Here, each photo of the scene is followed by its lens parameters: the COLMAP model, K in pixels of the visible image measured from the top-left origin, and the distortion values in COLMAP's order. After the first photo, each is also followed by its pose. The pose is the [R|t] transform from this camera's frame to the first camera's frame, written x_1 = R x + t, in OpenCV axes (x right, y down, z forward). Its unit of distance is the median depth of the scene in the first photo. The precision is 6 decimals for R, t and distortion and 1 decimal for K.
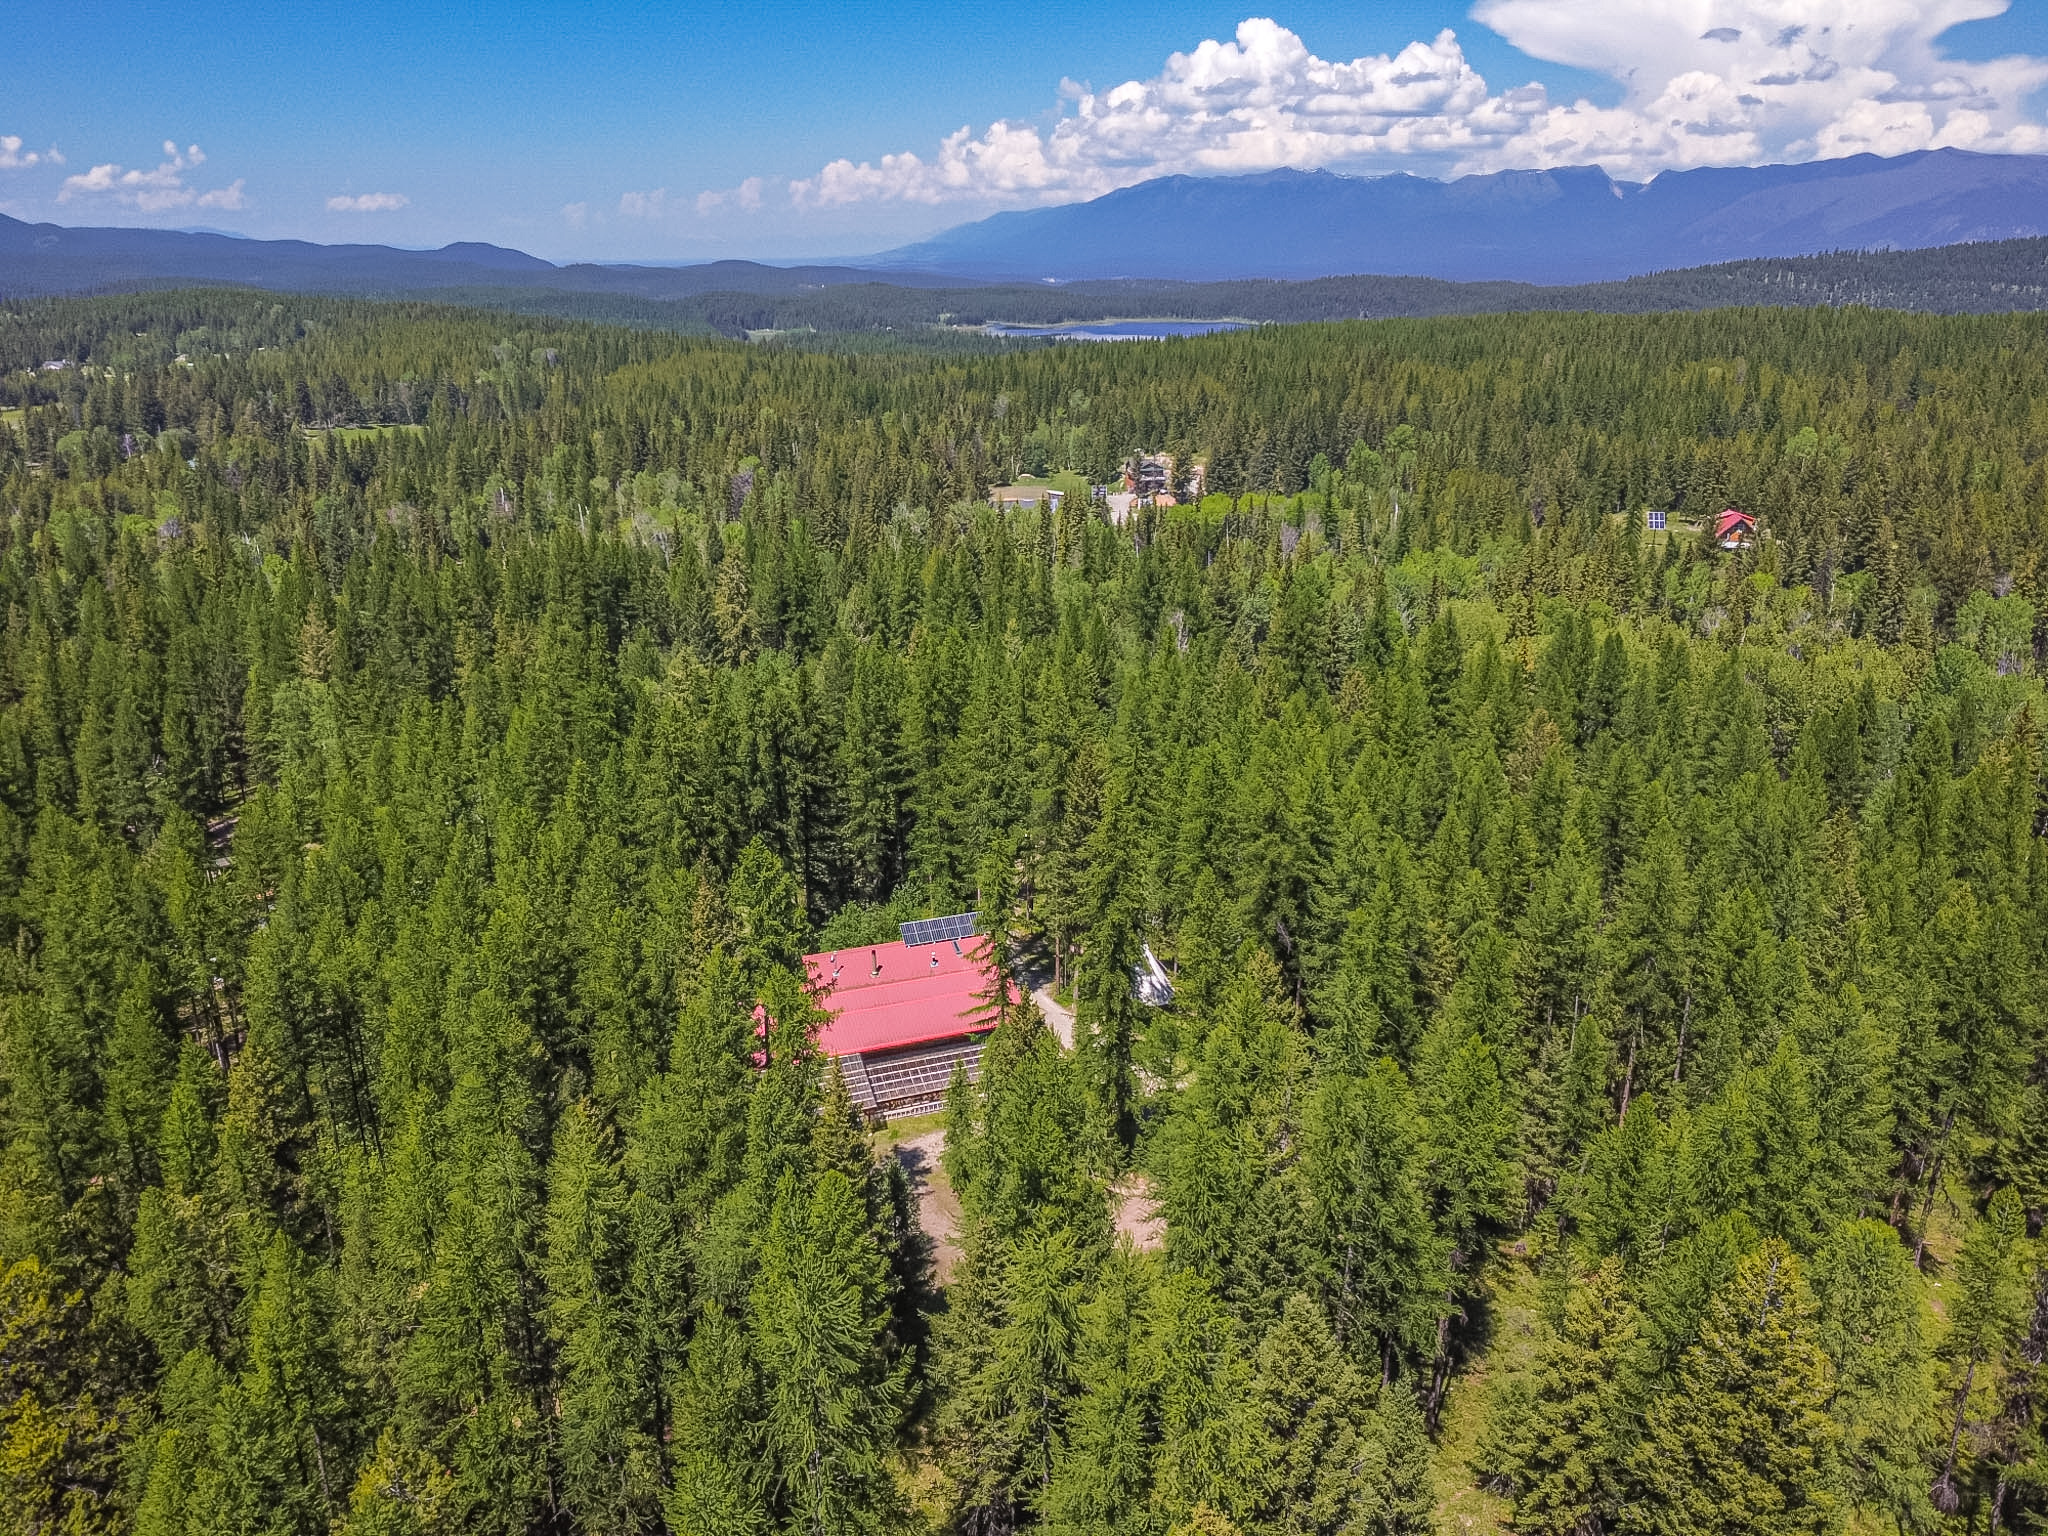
lens RADIAL K [[1495.1, 0, 1024.0], [0, 1495.1, 768.0], [0, 0, 1]] dist [-0.028586, -0.010899]
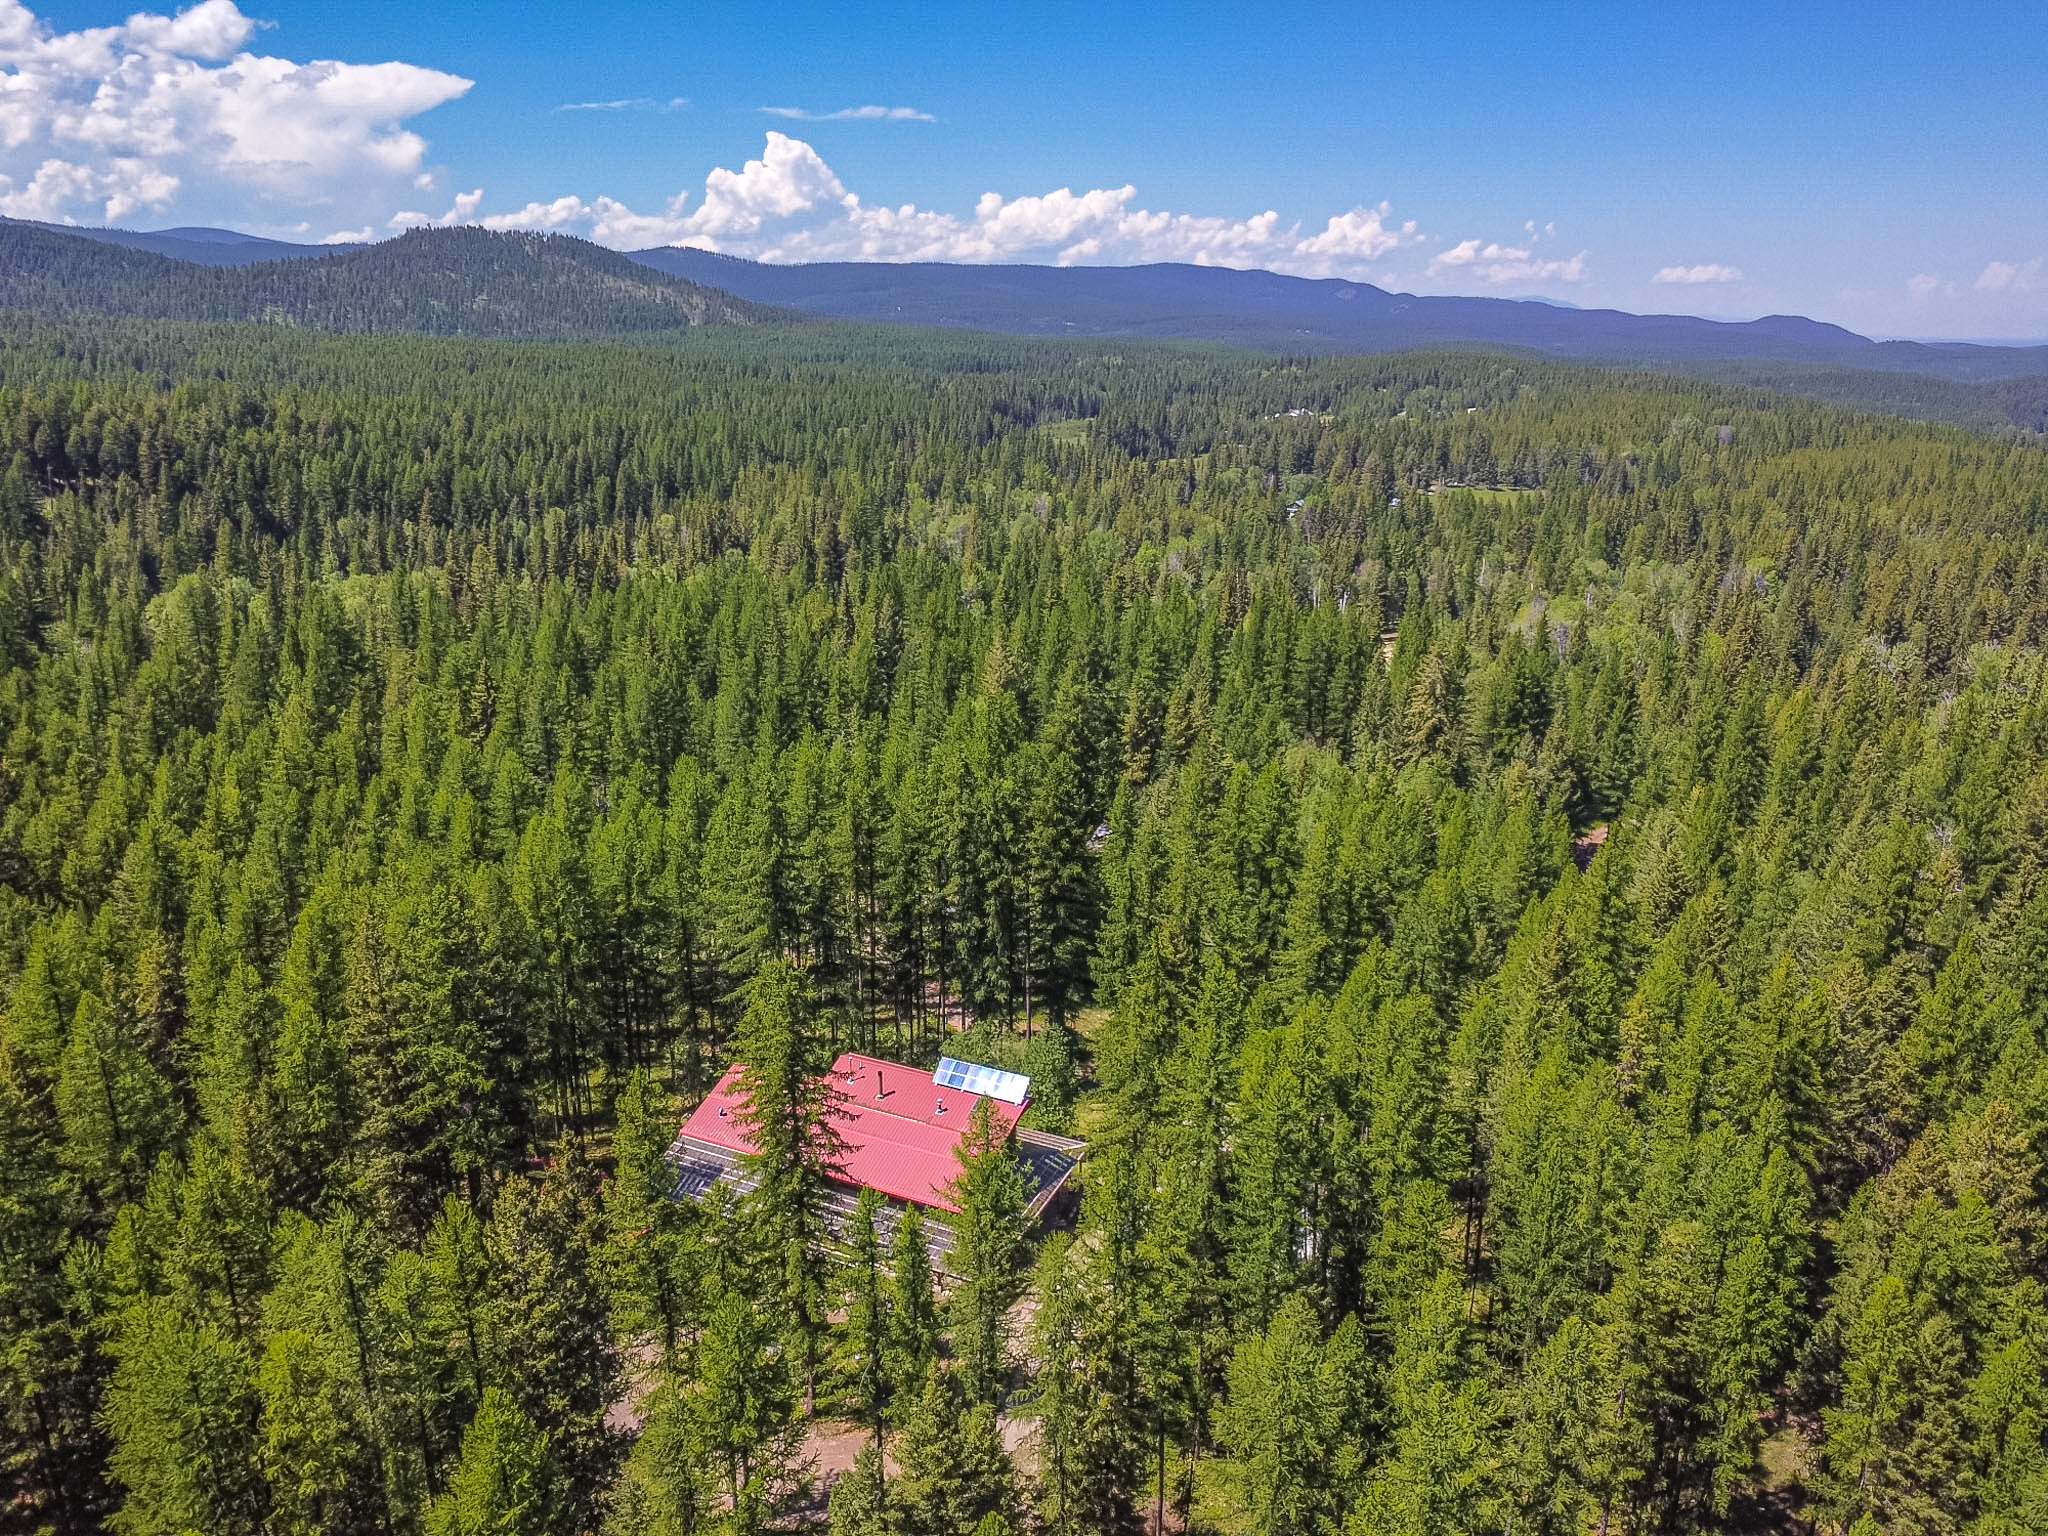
lens RADIAL K [[1496.0, 0, 1024.0], [0, 1496.0, 768.0], [0, 0, 1]] dist [-0.029612, -0.000691]
pose [[0.693708, 0.208626, -0.689380, 0.096319], [-0.238648, 0.969643, 0.053295, -0.022373], [0.679571, 0.127548, 0.722437, 0.065142]]
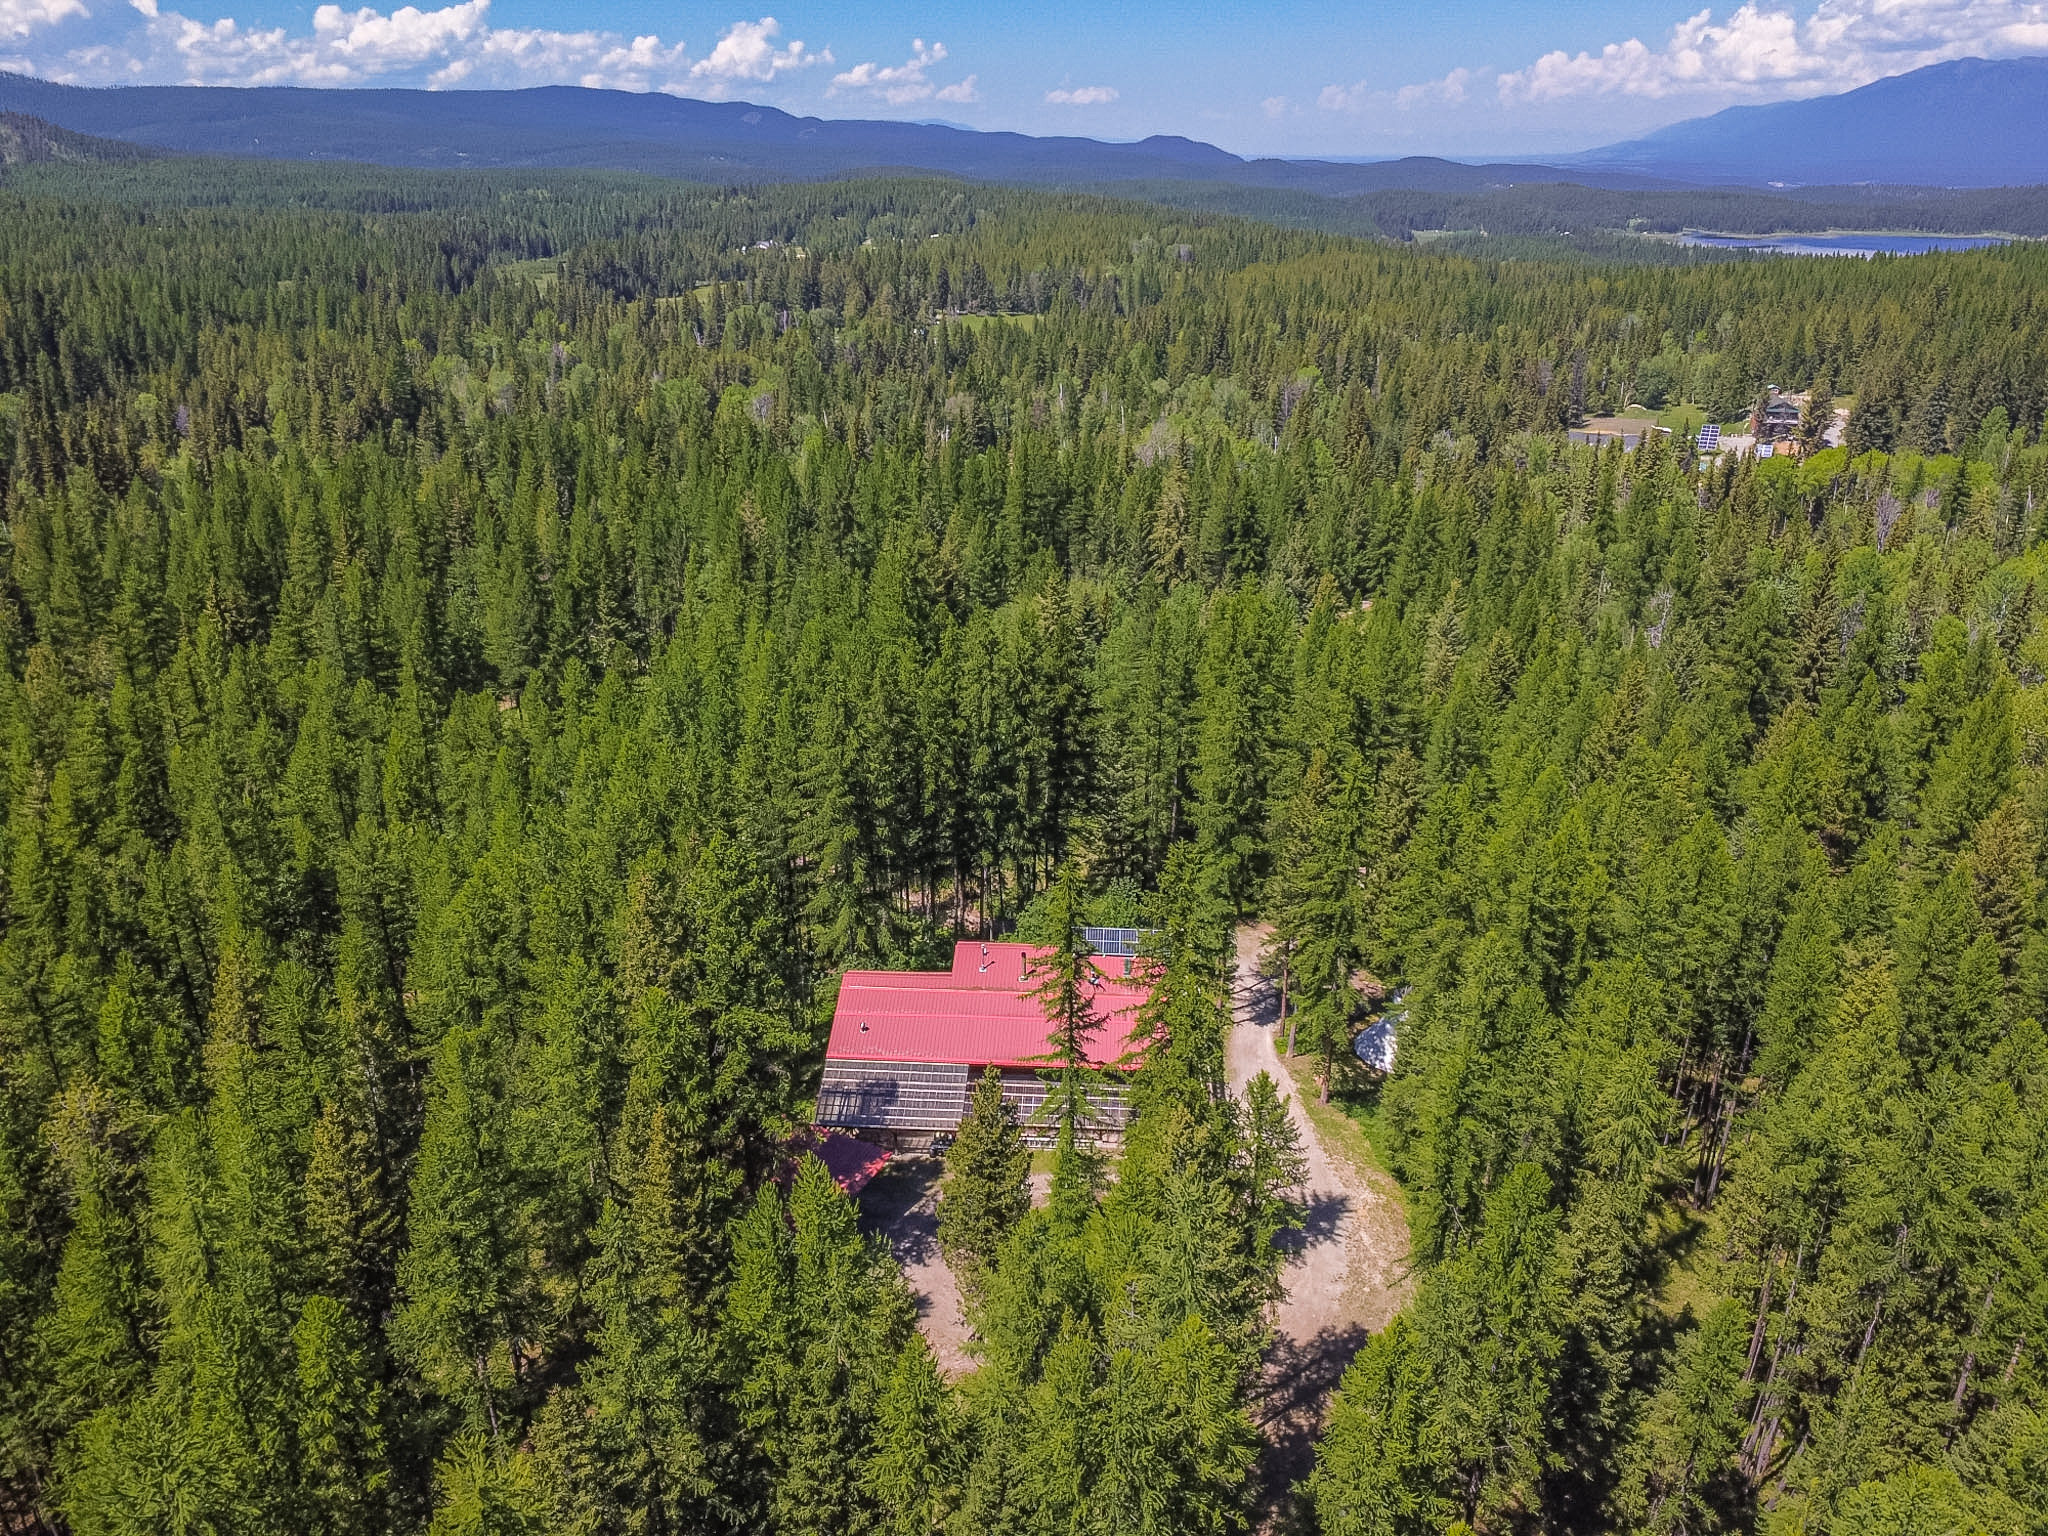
lens RADIAL K [[1495.1, 0, 1024.0], [0, 1495.1, 768.0], [0, 0, 1]] dist [-0.028586, -0.010899]
pose [[0.908908, 0.158819, -0.385569, 0.038703], [-0.134636, 0.986879, 0.089126, -0.011369], [0.394664, -0.029096, 0.918365, 0.033110]]
